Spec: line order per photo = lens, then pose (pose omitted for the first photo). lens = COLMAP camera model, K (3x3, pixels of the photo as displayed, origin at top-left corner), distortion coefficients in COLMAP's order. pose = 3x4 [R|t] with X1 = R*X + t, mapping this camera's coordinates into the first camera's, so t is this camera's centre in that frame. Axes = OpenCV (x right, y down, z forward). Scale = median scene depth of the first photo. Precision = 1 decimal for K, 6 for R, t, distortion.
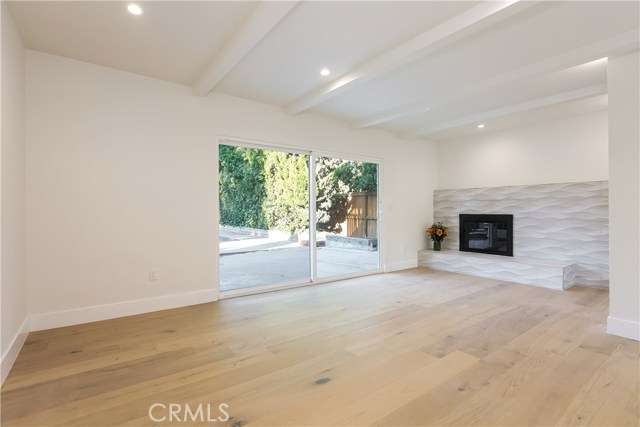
lens RADIAL K [[314.0, 0, 320.0], [0, 314.0, 213.5], [0, 0, 1]] dist [-0.001120, -0.000104]
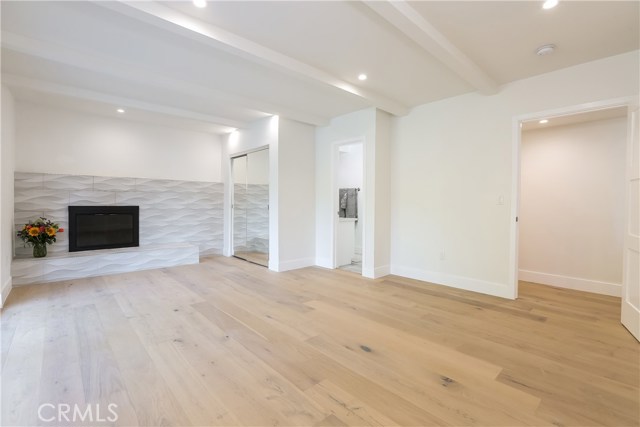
lens RADIAL K [[298.0, 0, 318.2], [0, 298.0, 217.9], [0, 0, 1]] dist [-0.043453, 0.016414]
pose [[-0.109371, -0.049703, 0.992758, -0.417001], [0.001285, 0.998741, 0.050144, -0.005185], [-0.994000, 0.006760, -0.109169, 0.517581]]
